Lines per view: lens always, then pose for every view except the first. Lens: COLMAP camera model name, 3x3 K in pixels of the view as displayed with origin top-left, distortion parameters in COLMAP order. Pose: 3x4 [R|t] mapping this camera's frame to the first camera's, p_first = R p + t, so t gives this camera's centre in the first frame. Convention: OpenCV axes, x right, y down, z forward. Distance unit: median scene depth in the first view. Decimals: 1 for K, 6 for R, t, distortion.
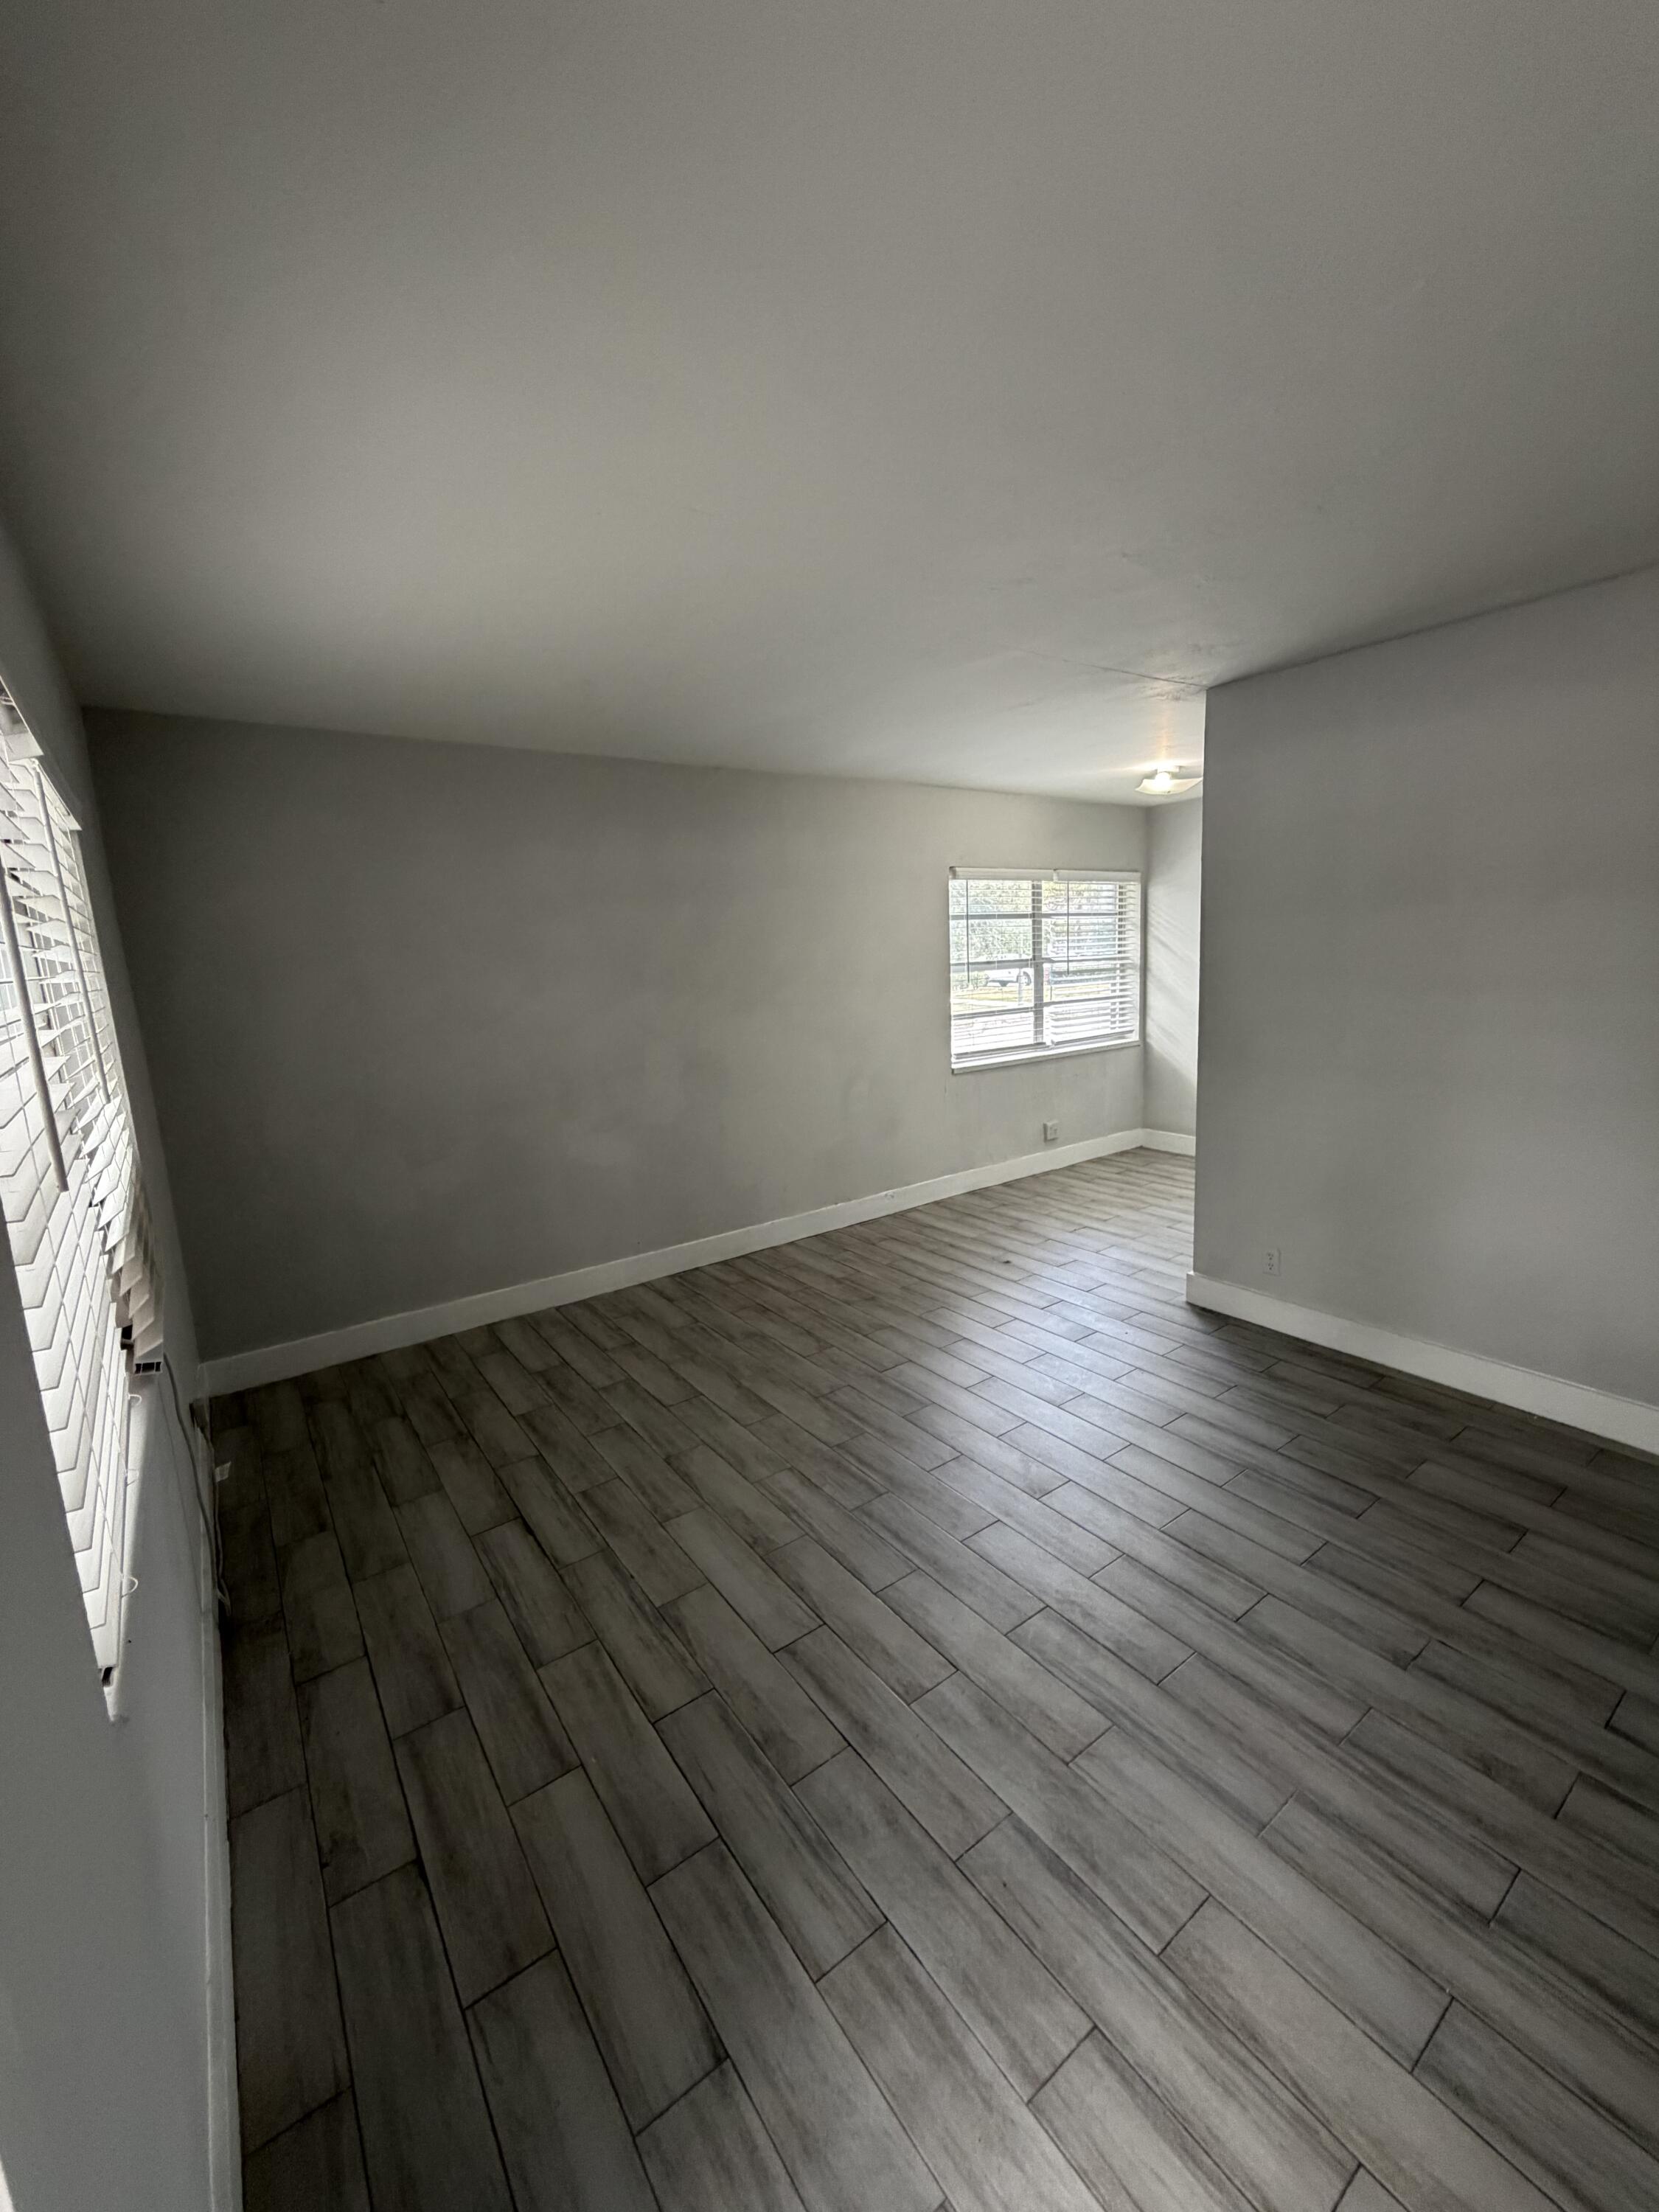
lens RADIAL K [[889.1, 0, 830.2], [0, 889.1, 1107.3], [0, 0, 1]] dist [0.002601, 0.000451]
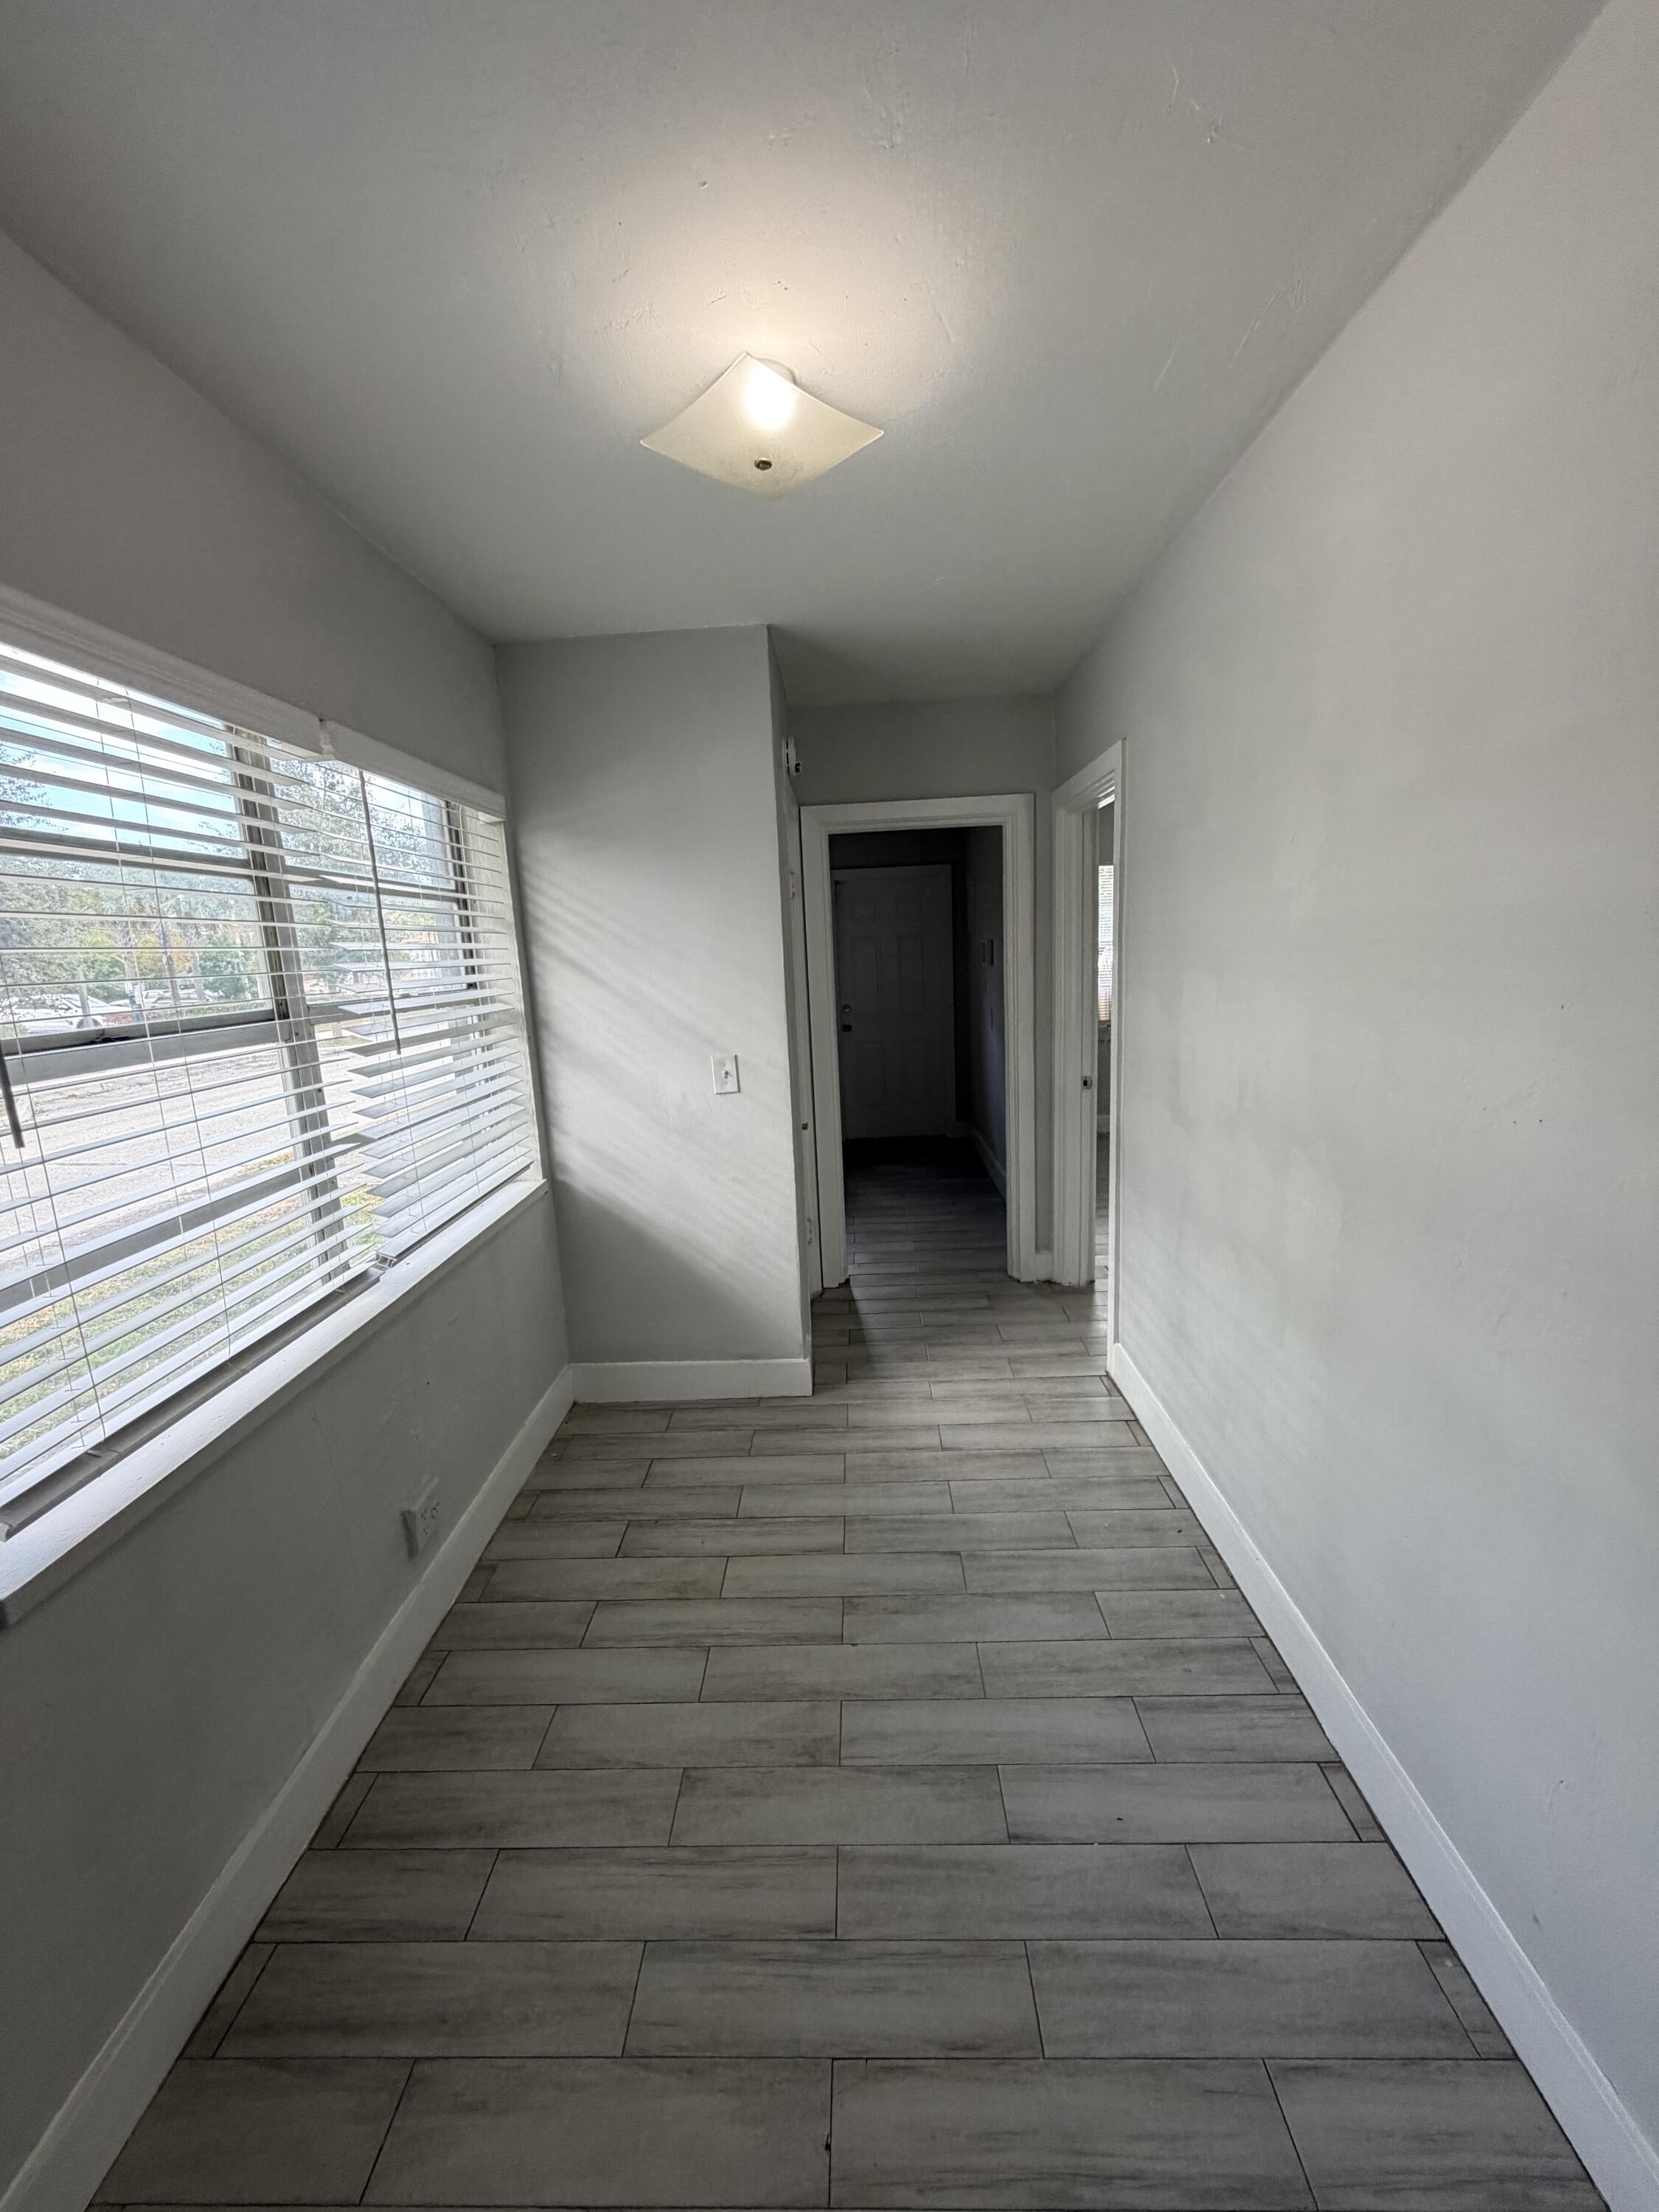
lens RADIAL K [[889.1, 0, 835.1], [0, 889.1, 1109.6], [0, 0, 1]] dist [0.002601, 0.000451]
pose [[0.610471, -0.129369, 0.781402, 0.106742], [0.162343, 0.986062, 0.036422, -0.117741], [-0.775223, 0.104621, 0.622964, 0.686619]]
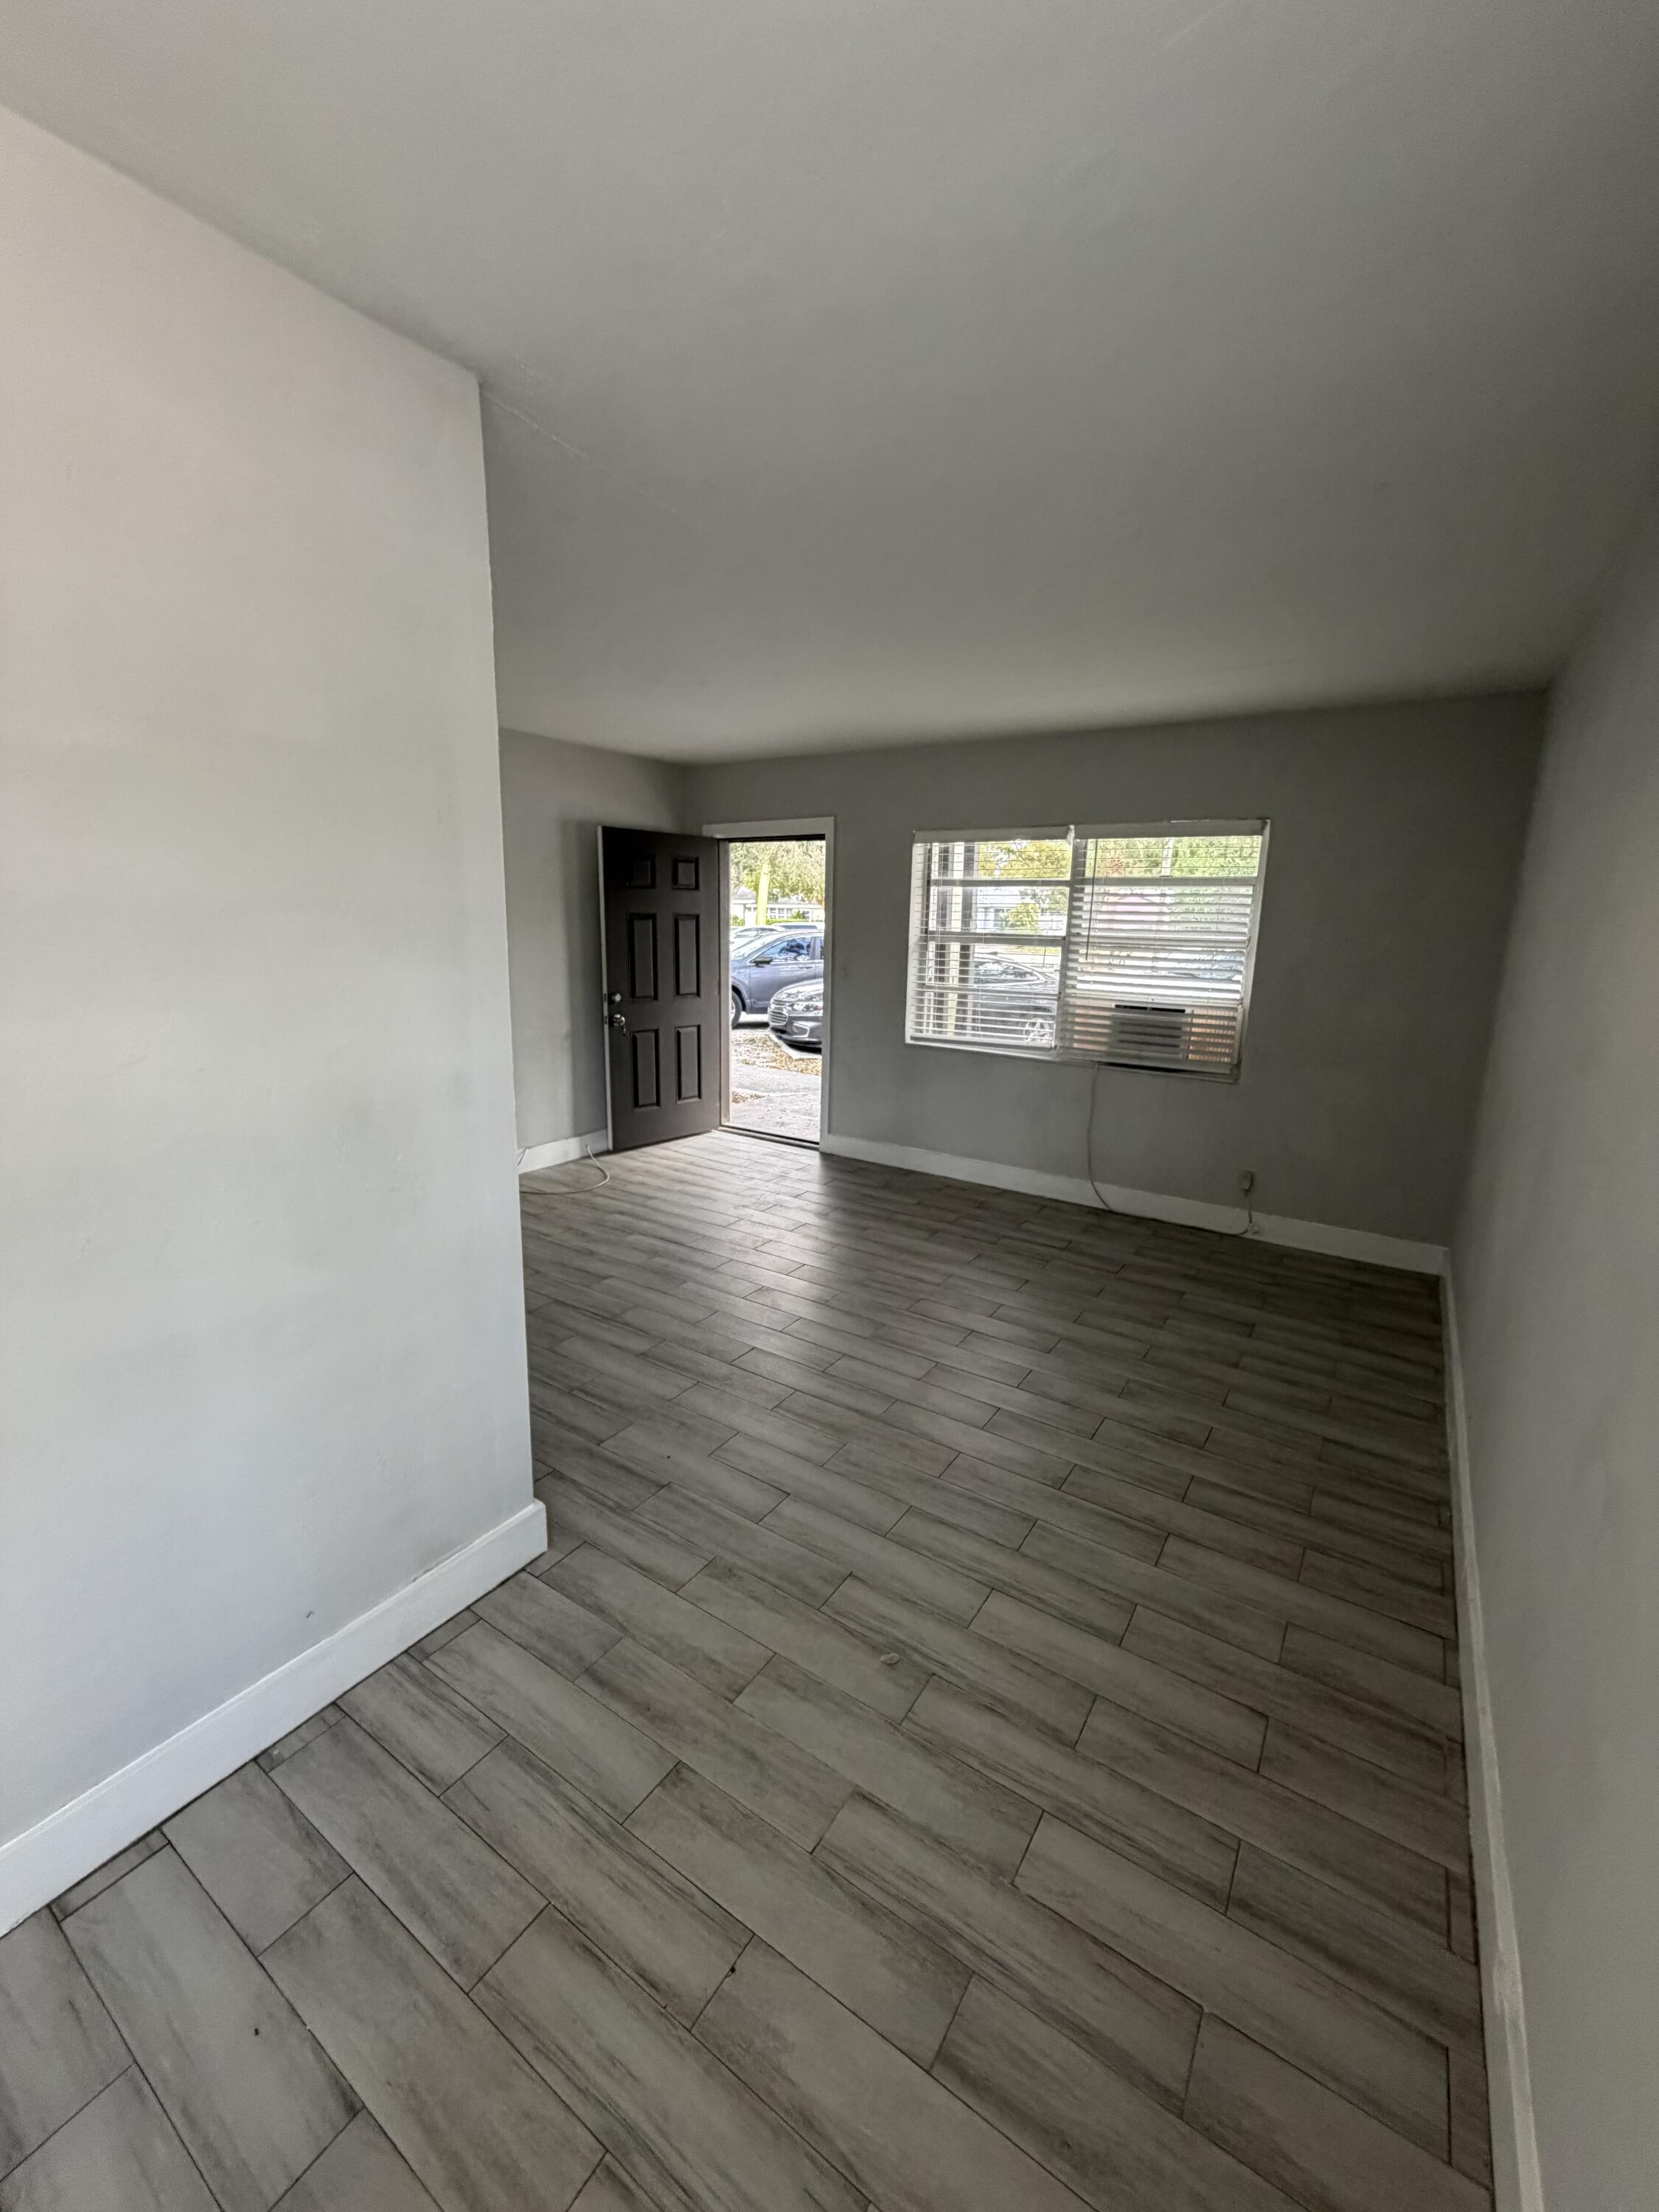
lens RADIAL K [[889.1, 0, 817.9], [0, 889.1, 1106.6], [0, 0, 1]] dist [0.002601, 0.000451]
pose [[-0.939661, 0.090231, -0.329993, 0.264336], [-0.046691, 0.921740, 0.384987, -0.175258], [0.338905, 0.377165, -0.861911, 0.953953]]
